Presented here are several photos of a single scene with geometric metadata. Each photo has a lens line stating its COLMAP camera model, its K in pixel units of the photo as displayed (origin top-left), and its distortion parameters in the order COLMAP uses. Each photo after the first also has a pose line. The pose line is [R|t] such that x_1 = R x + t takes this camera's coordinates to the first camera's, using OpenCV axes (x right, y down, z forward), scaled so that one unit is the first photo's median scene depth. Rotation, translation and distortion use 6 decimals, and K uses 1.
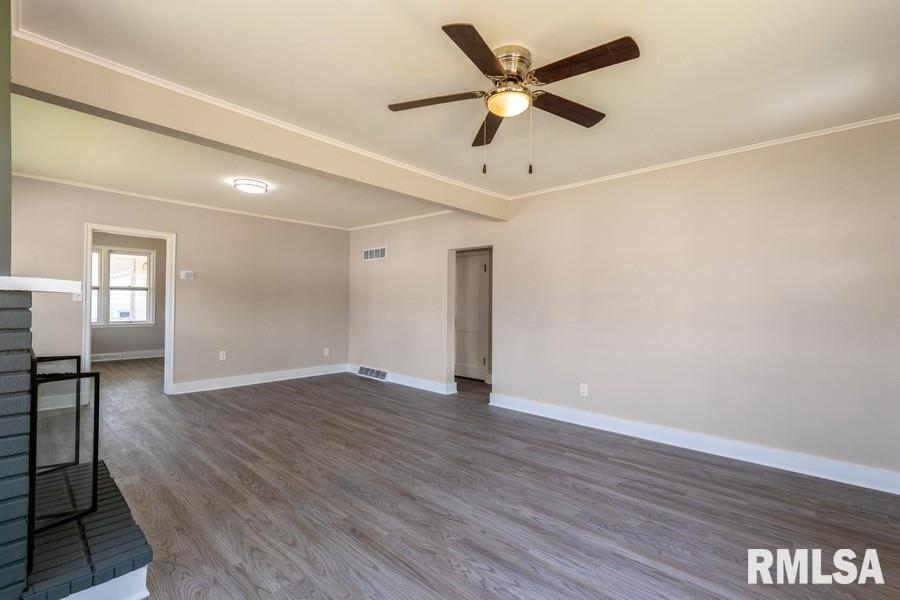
lens RADIAL K [[406.2, 0, 452.0], [0, 406.2, 297.2], [0, 0, 1]] dist [0.004232, -0.000318]
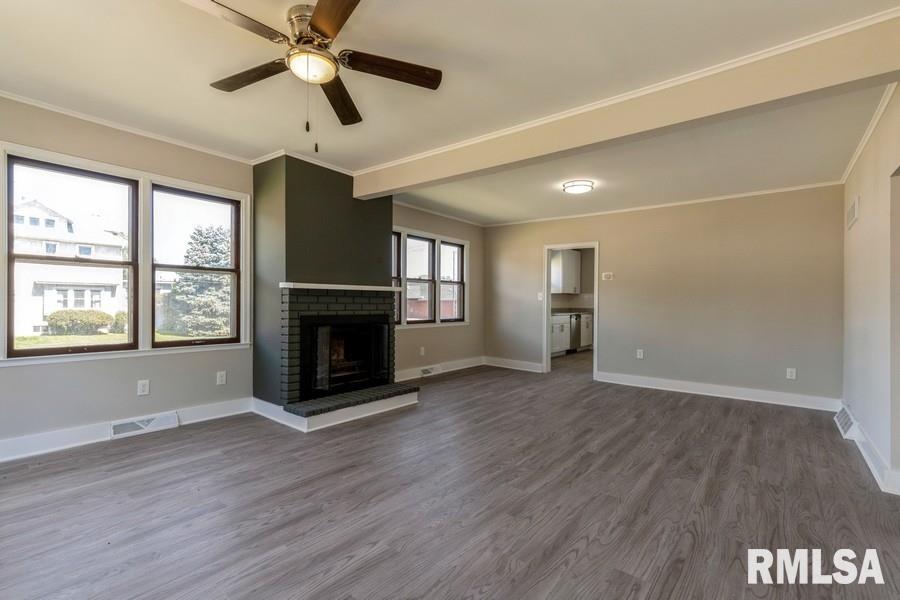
lens RADIAL K [[406.2, 0, 449.7], [0, 406.2, 301.9], [0, 0, 1]] dist [0.004232, -0.000318]
pose [[0.088153, -0.013405, -0.996017, 0.658675], [-0.000987, 0.999908, -0.013544, 0.046614], [0.996106, 0.002177, 0.088131, 0.739647]]
